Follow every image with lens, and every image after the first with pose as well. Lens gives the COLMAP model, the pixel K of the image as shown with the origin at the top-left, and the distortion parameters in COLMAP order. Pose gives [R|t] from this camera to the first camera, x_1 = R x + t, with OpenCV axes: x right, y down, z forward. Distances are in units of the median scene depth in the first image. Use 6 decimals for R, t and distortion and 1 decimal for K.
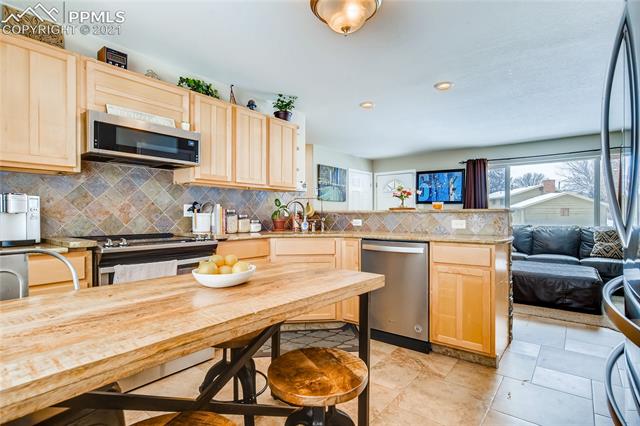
lens RADIAL K [[324.9, 0, 320.0], [0, 324.9, 213.0], [0, 0, 1]] dist [-0.000172, 0.000281]
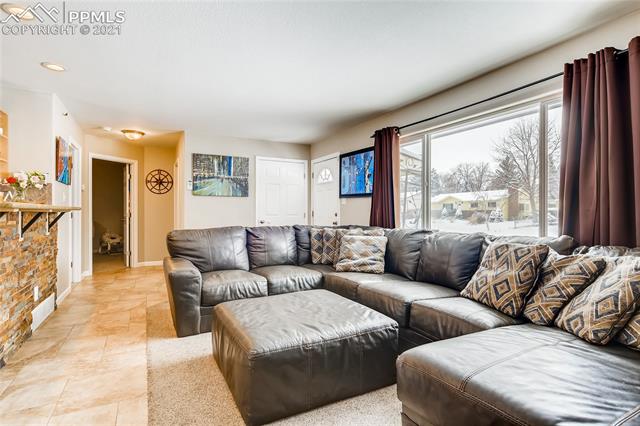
lens RADIAL K [[324.9, 0, 320.0], [0, 324.9, 213.0], [0, 0, 1]] dist [-0.000172, 0.000281]
pose [[0.916407, 0.002845, -0.400237, 0.594804], [0.000228, 0.999971, 0.007632, 0.000844], [0.400247, -0.007085, 0.916380, 0.317959]]
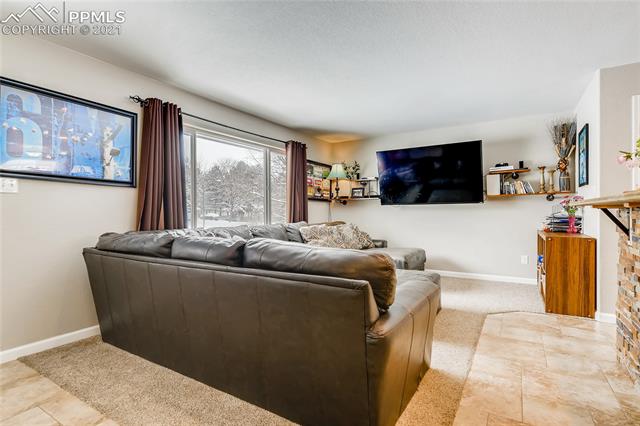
lens RADIAL K [[324.9, 0, 320.0], [0, 324.9, 213.0], [0, 0, 1]] dist [-0.000172, 0.000281]
pose [[-0.114689, -0.006830, 0.993378, -0.054070], [0.000629, 0.999976, 0.006948, 0.004714], [-0.993401, 0.001422, -0.114682, 0.774807]]
